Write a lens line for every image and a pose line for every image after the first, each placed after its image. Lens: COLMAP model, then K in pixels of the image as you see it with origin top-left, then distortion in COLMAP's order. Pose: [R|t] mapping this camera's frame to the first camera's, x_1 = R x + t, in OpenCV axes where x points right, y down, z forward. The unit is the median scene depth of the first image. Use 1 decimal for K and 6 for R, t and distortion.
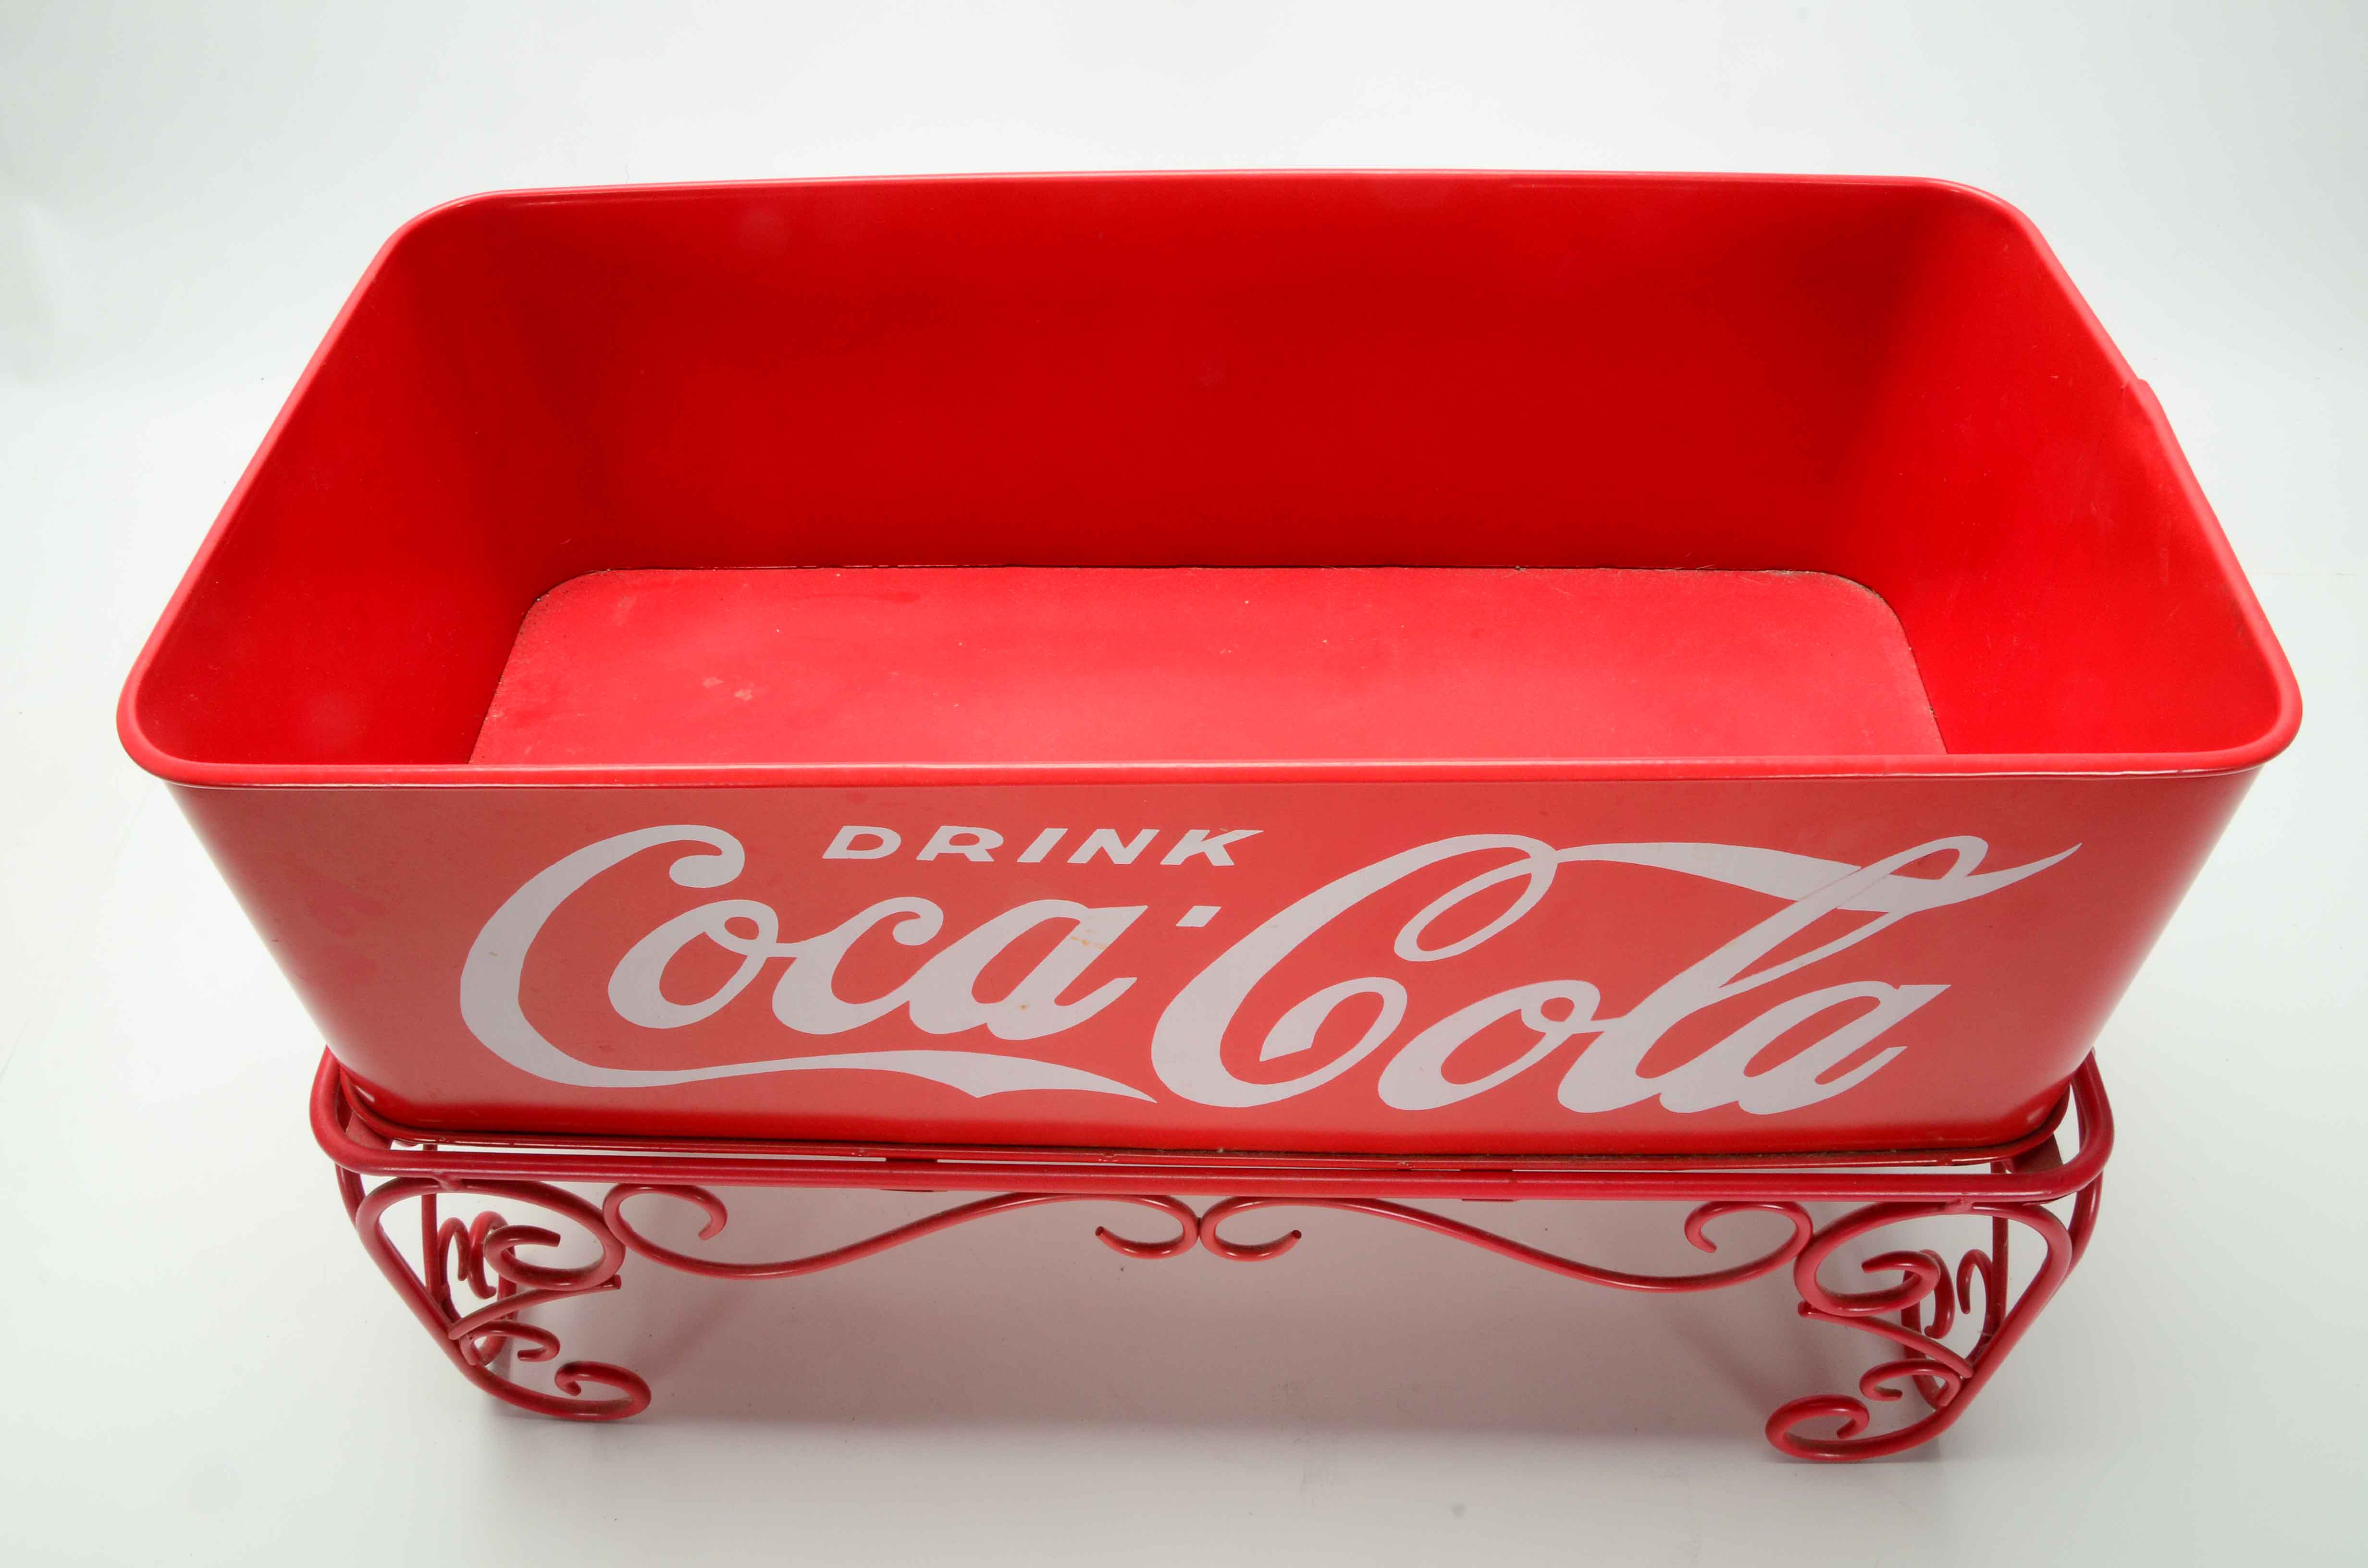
lens RADIAL K [[1891.7, 0, 1183.9], [0, 1891.7, 780.5], [0, 0, 1]] dist [-0.130255, 0.006620]
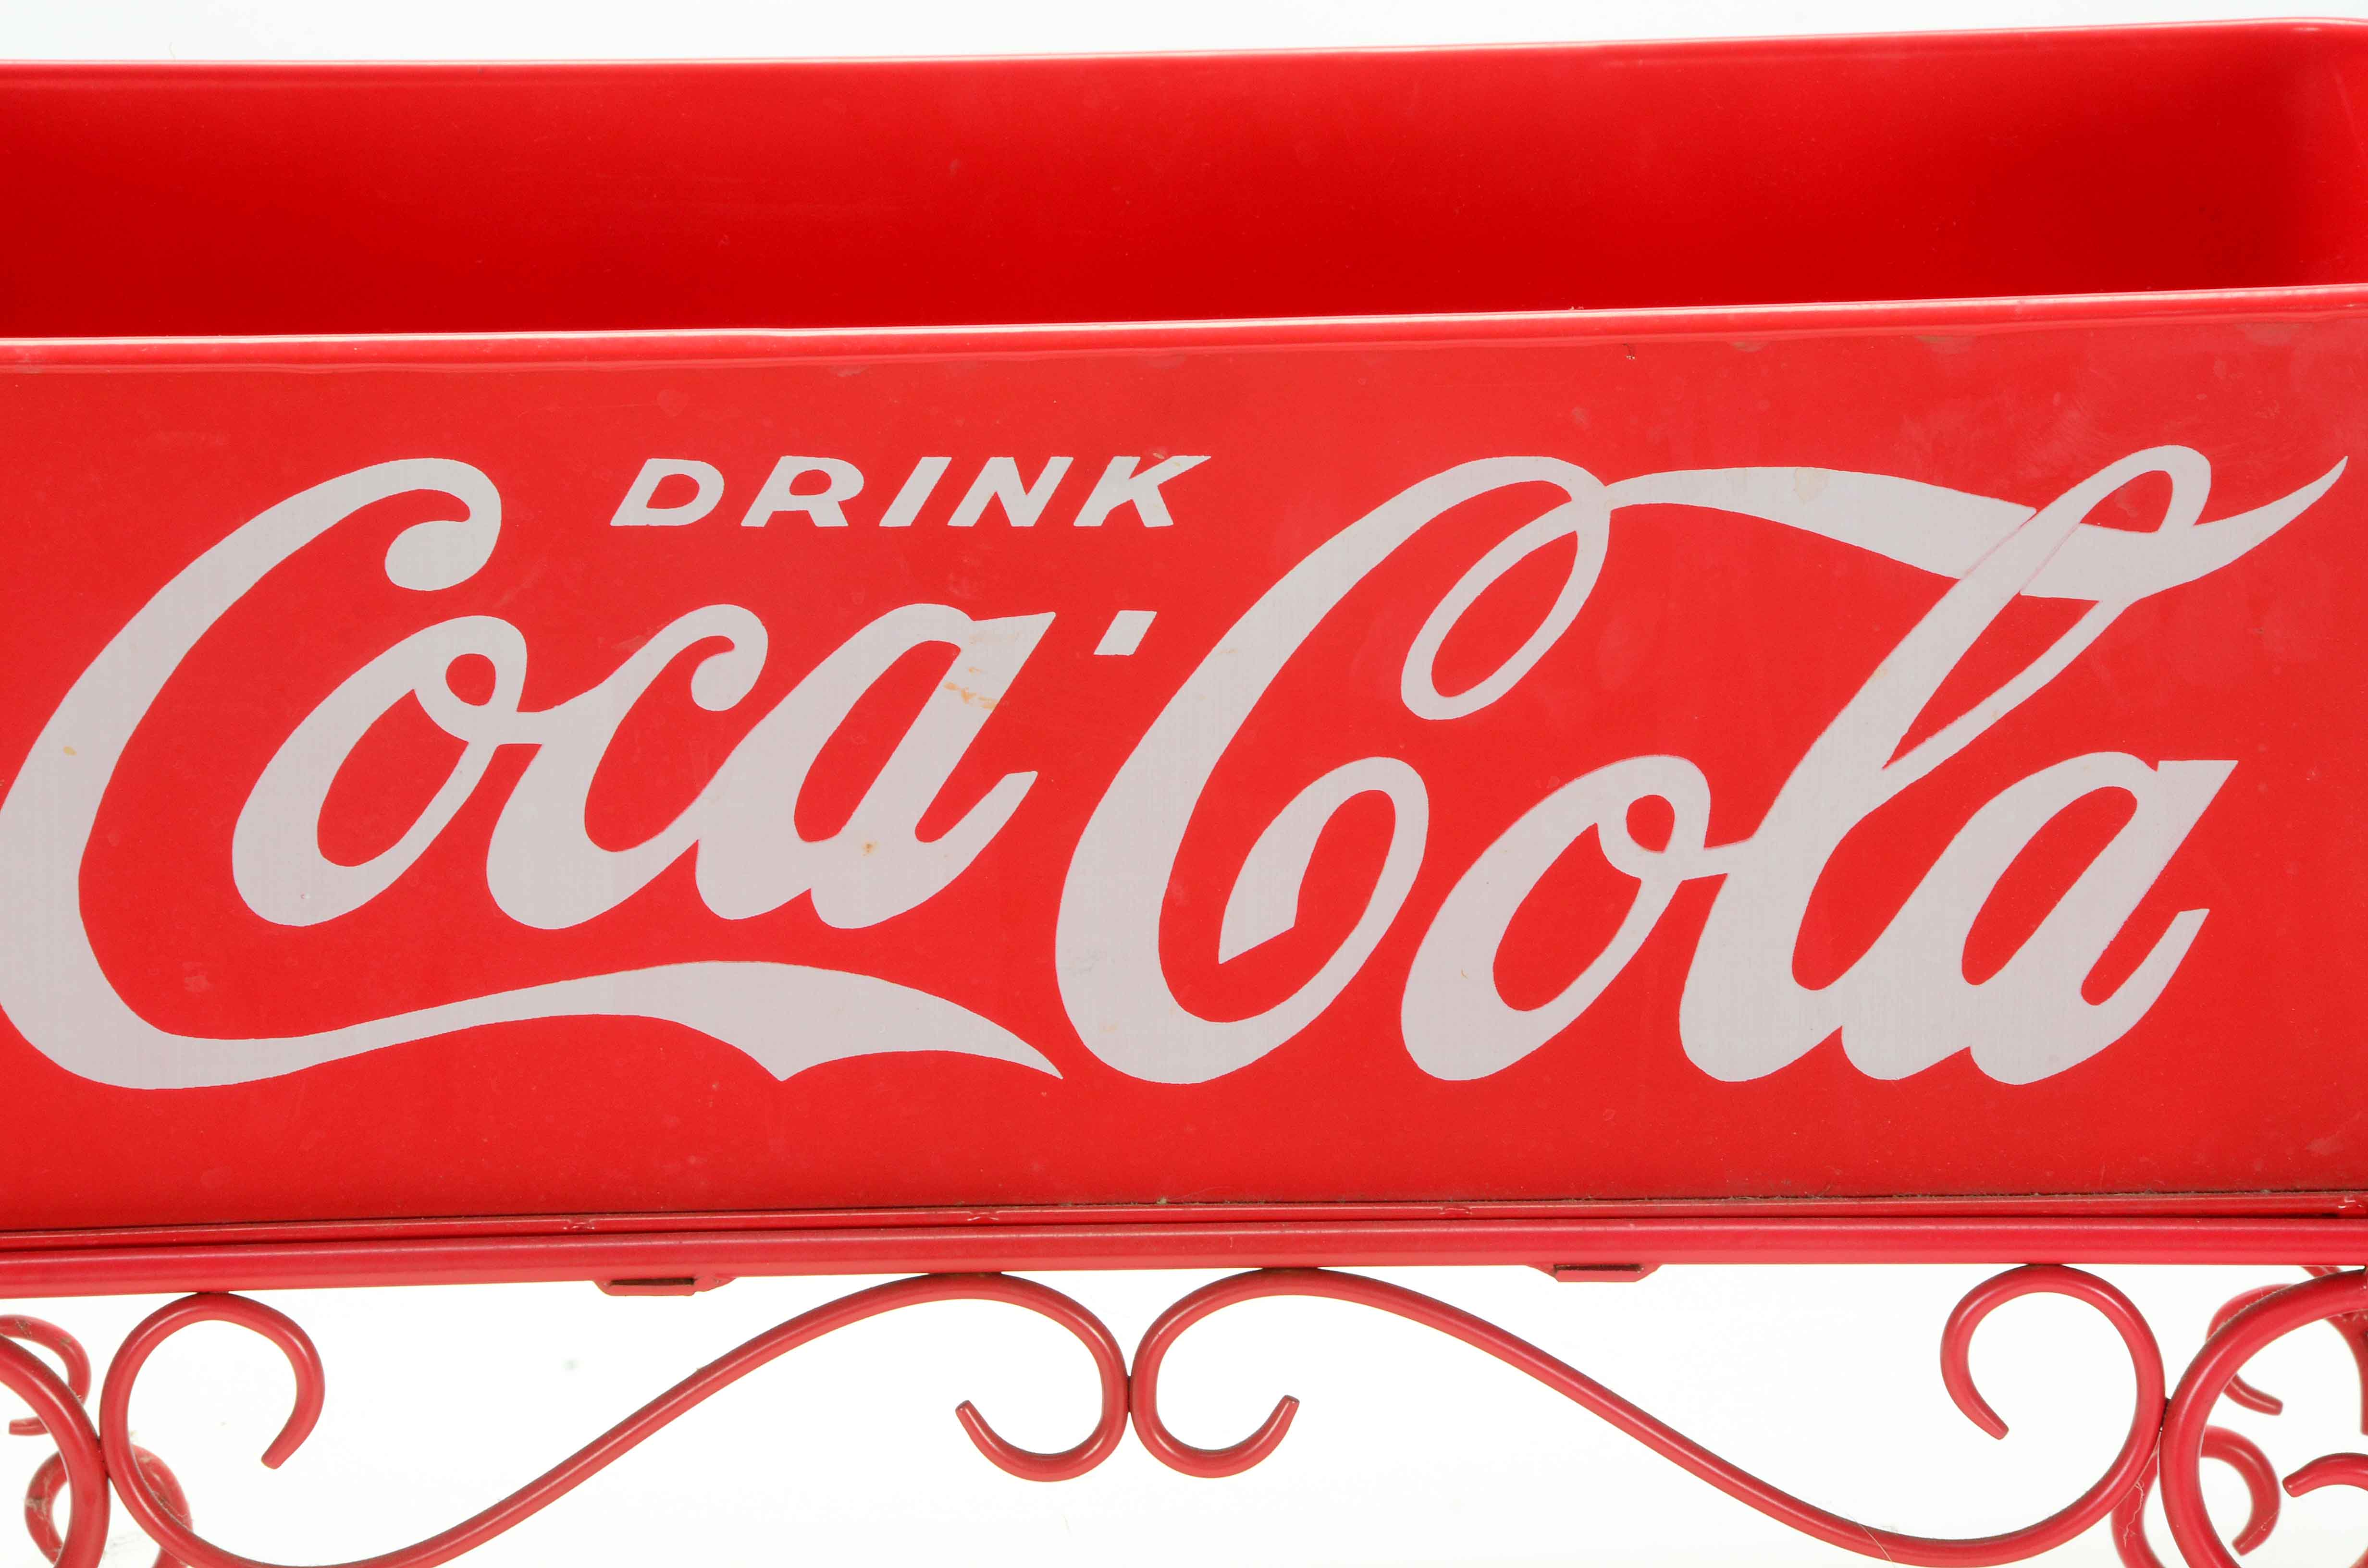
lens RADIAL K [[8454.3, 0, 1170.6], [0, 8454.3, 786.9], [0, 0, 1]] dist [0.974189, 0.000000]
pose [[0.999749, -0.000505, 0.022399, -0.046142], [0.012348, 0.846643, -0.532018, 1.787981], [-0.018696, 0.532161, 0.846437, -1.651742]]
